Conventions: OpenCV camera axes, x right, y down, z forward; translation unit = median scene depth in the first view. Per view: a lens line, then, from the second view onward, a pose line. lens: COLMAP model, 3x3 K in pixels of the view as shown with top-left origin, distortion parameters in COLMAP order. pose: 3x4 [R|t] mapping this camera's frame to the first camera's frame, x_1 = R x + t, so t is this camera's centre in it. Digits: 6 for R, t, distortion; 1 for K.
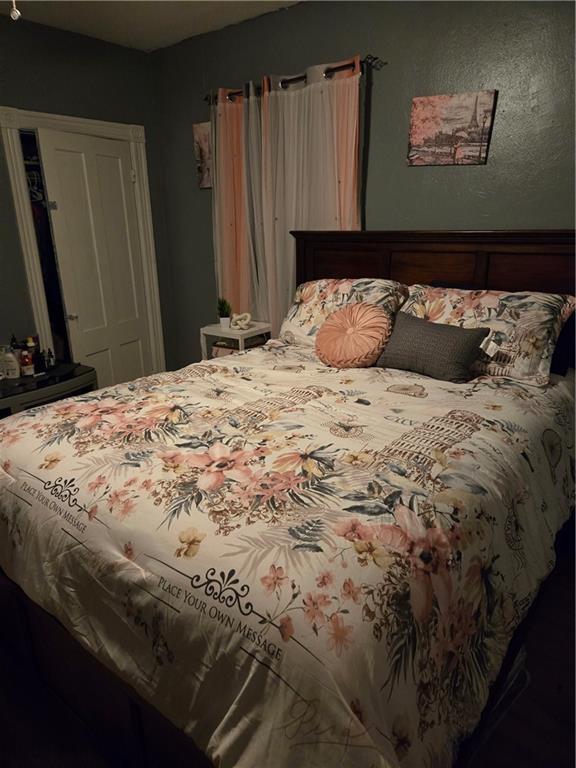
lens RADIAL K [[503.1, 0, 290.9], [0, 503.1, 387.9], [0, 0, 1]] dist [0.042920, -0.015620]
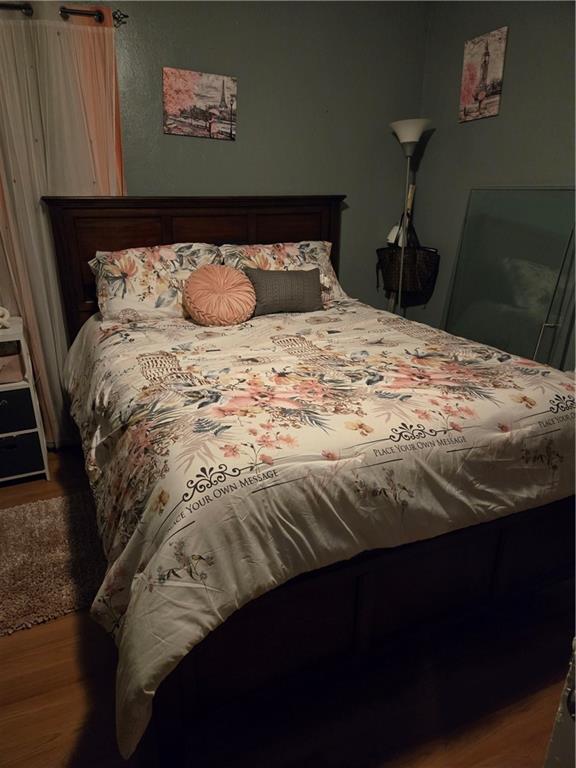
lens RADIAL K [[503.1, 0, 292.7], [0, 503.1, 383.8], [0, 0, 1]] dist [0.042920, -0.015620]
pose [[0.483520, -0.306840, 0.819791, -0.731536], [0.272436, 0.942784, 0.192190, -0.089873], [-0.831858, 0.130413, 0.539449, 0.314770]]
